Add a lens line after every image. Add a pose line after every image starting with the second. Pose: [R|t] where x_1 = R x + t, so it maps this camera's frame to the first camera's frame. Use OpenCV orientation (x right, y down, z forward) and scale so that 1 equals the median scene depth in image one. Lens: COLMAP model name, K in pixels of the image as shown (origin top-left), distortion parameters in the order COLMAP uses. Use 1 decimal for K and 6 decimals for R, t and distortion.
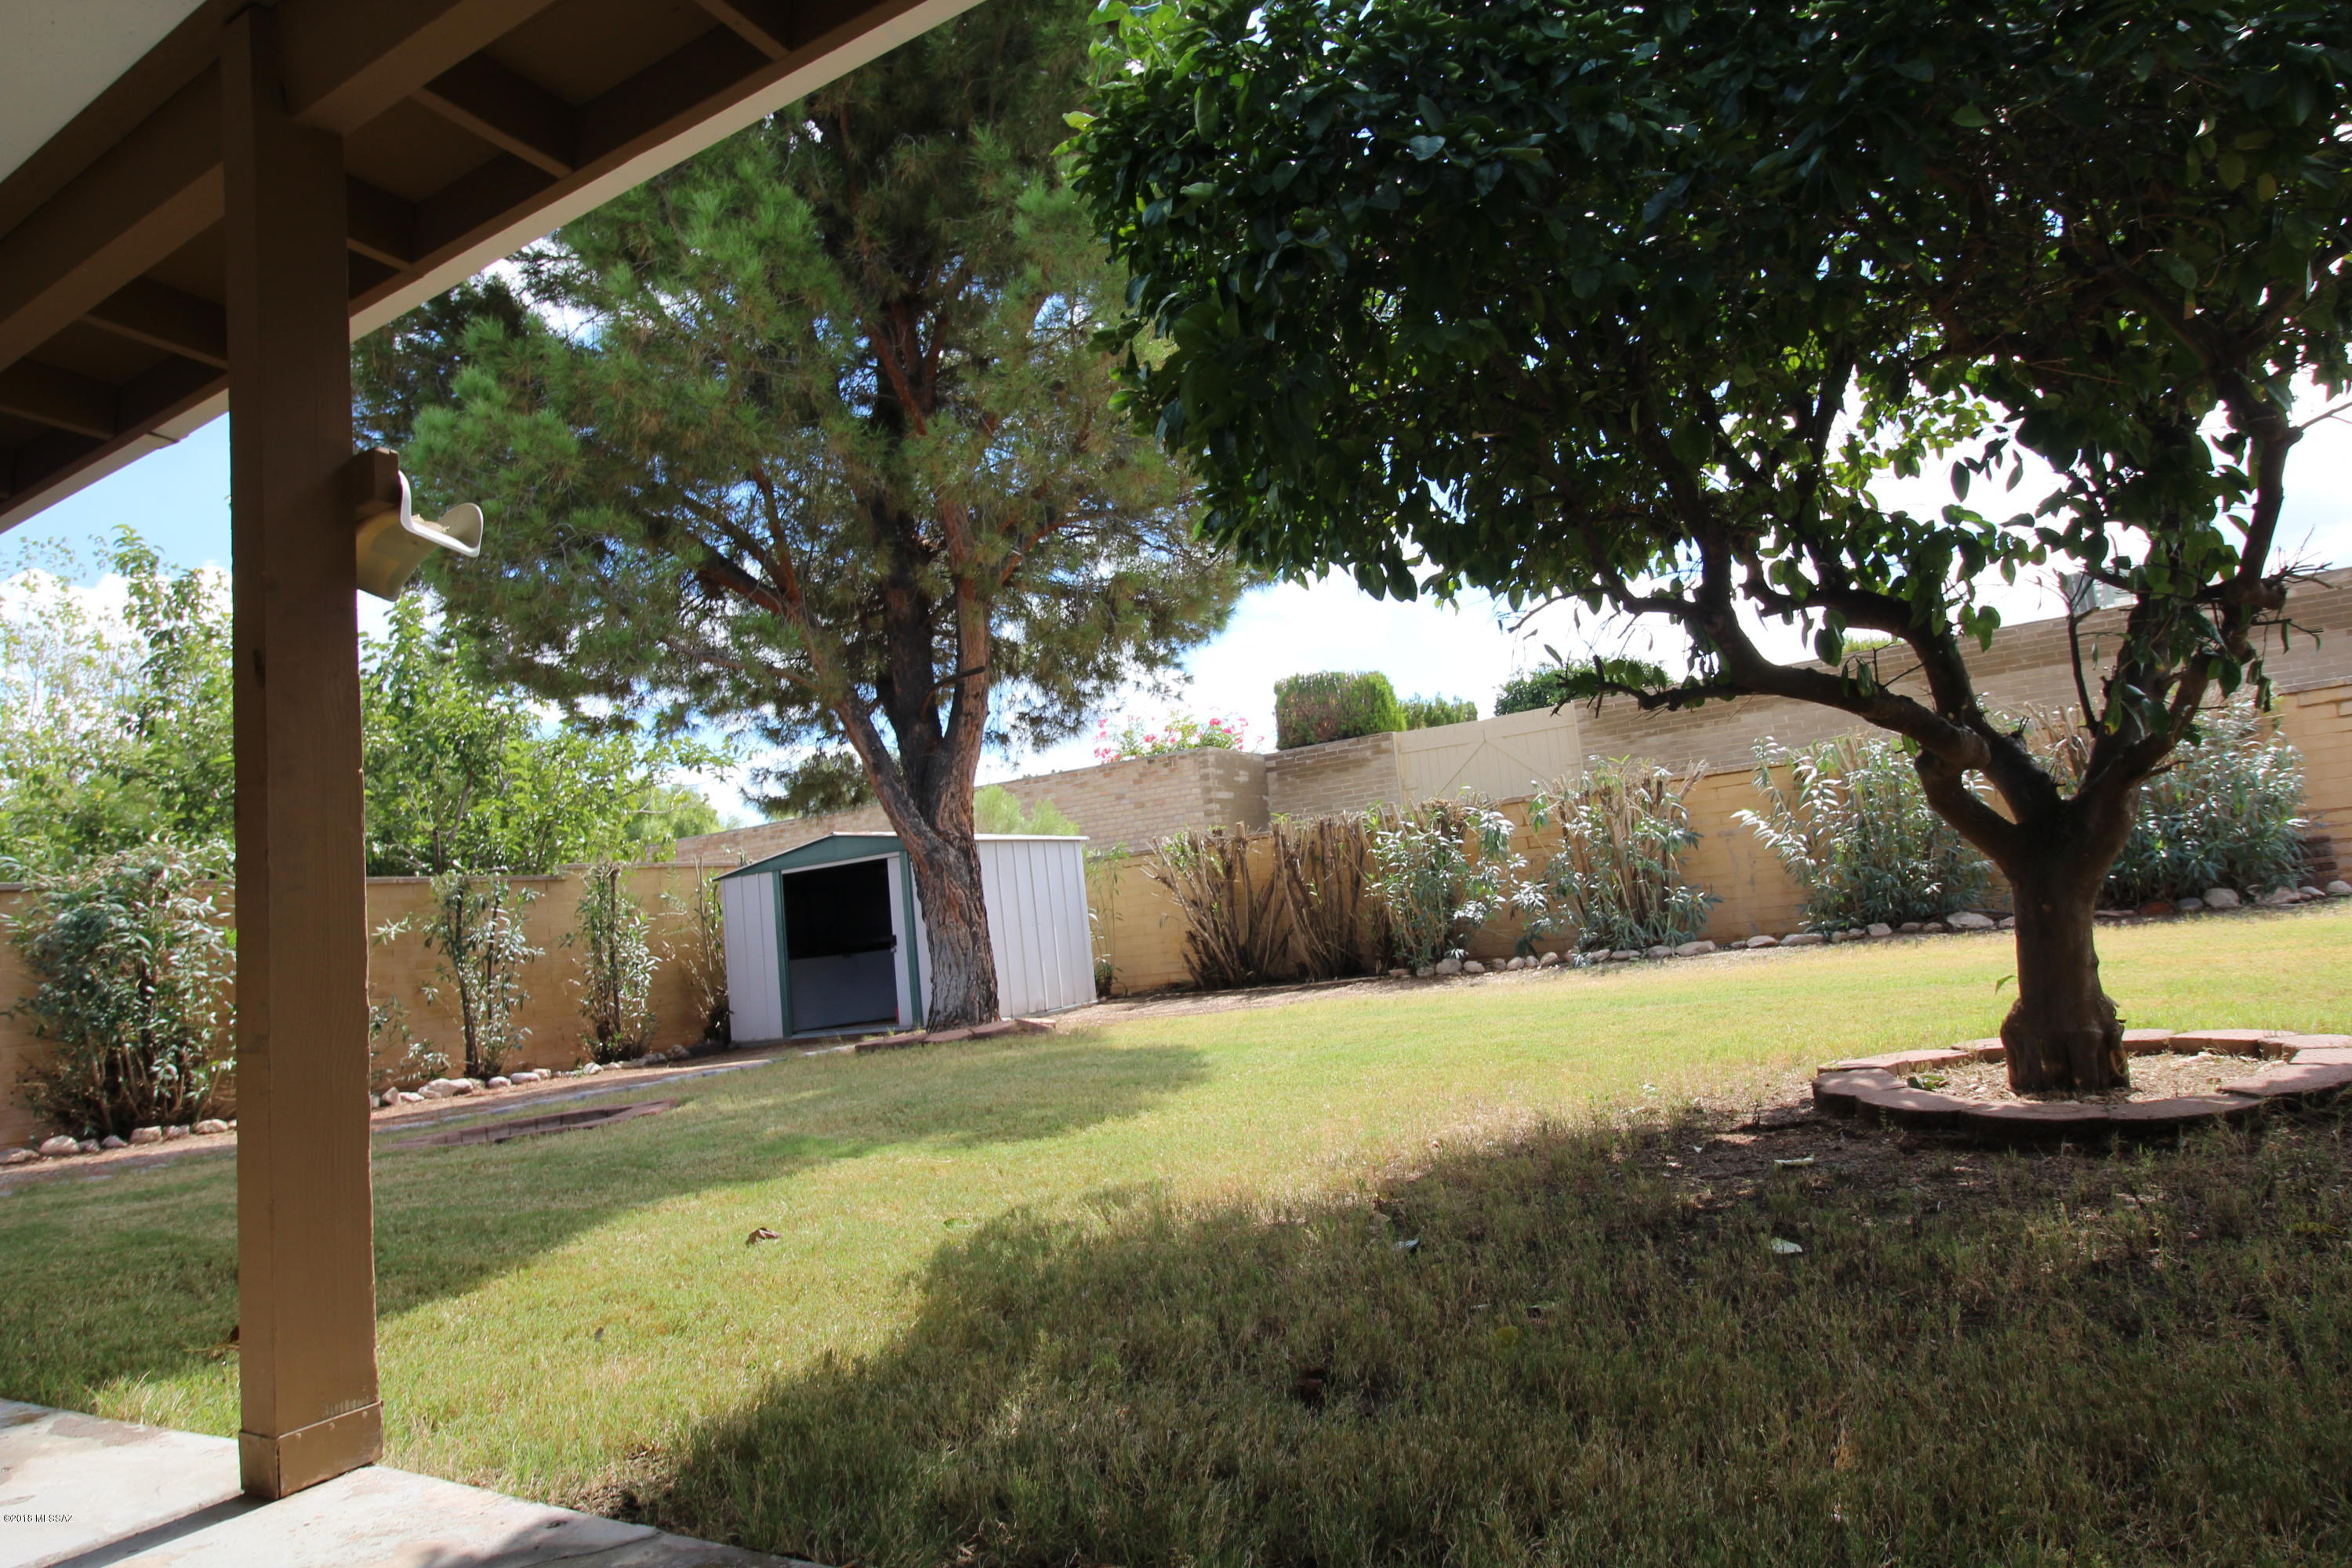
lens RADIAL K [[1400.7, 0, 1175.4], [0, 1400.7, 748.7], [0, 0, 1]] dist [0.008913, -0.012860]
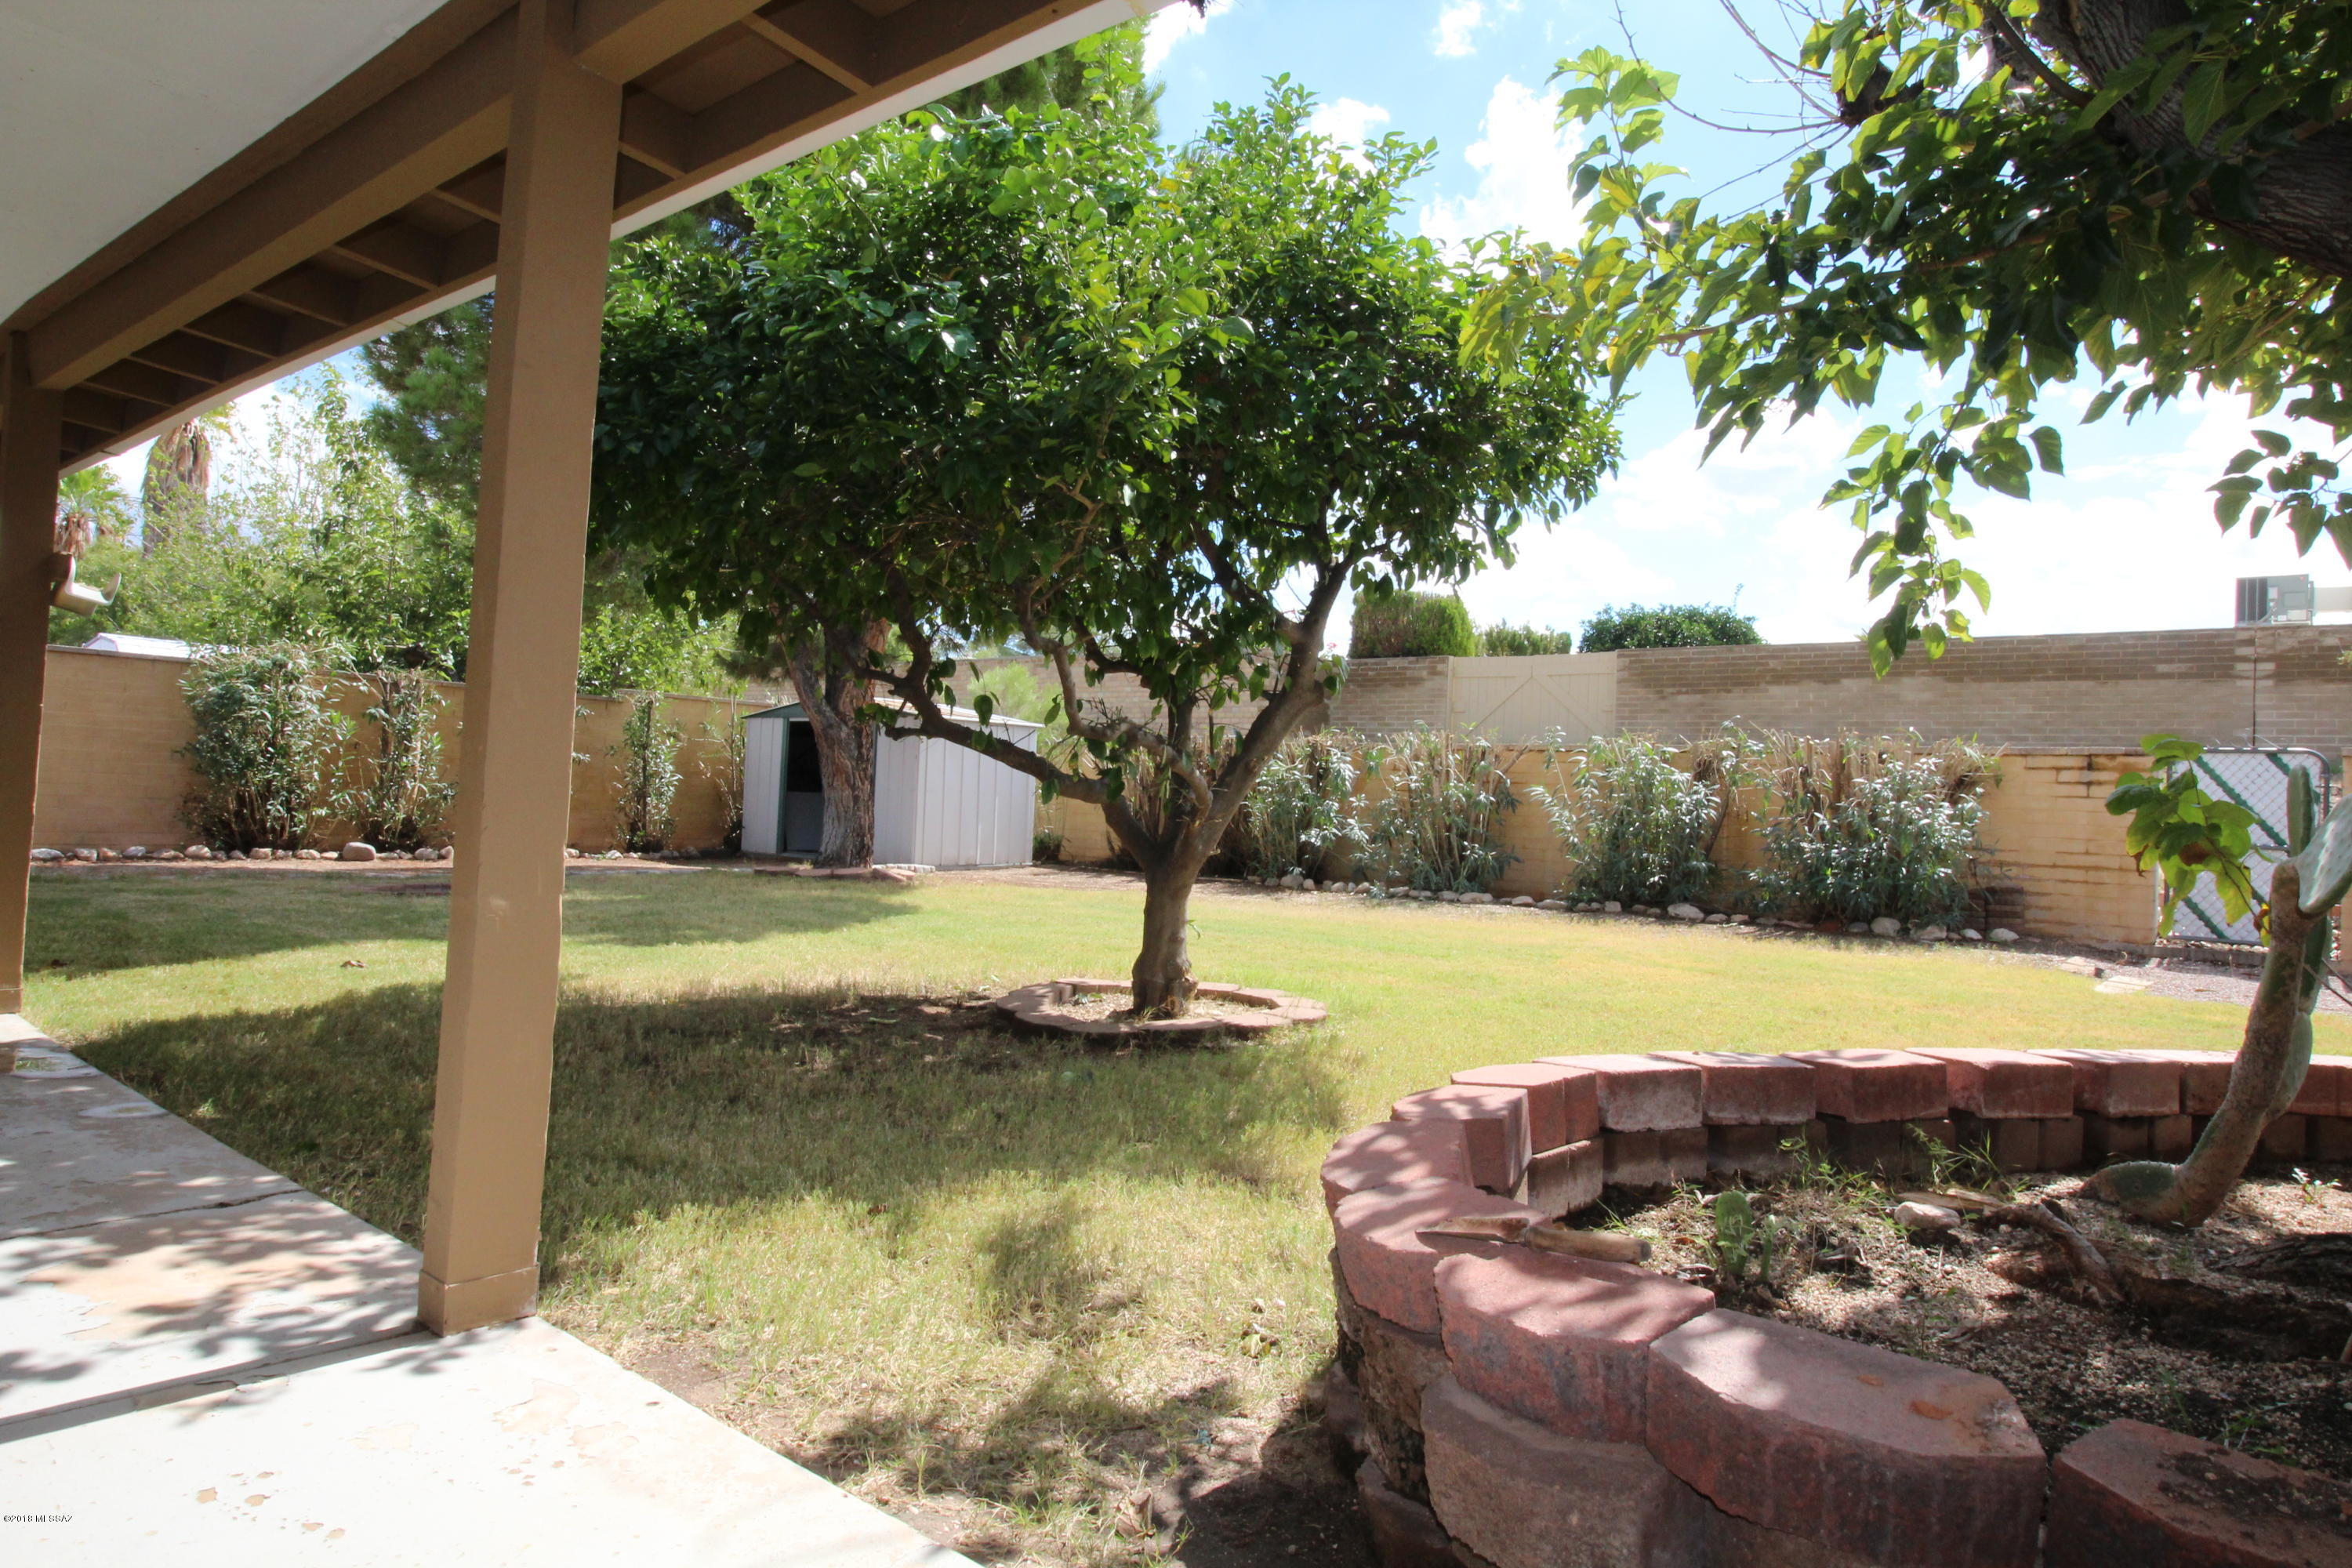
lens RADIAL K [[1400.7, 0, 1175.4], [0, 1400.7, 748.7], [0, 0, 1]] dist [0.008913, -0.012860]
pose [[0.977974, 0.139826, -0.154970, 0.317159], [-0.123888, 0.986383, 0.108168, -0.079593], [0.167984, -0.086587, 0.981980, -0.178430]]
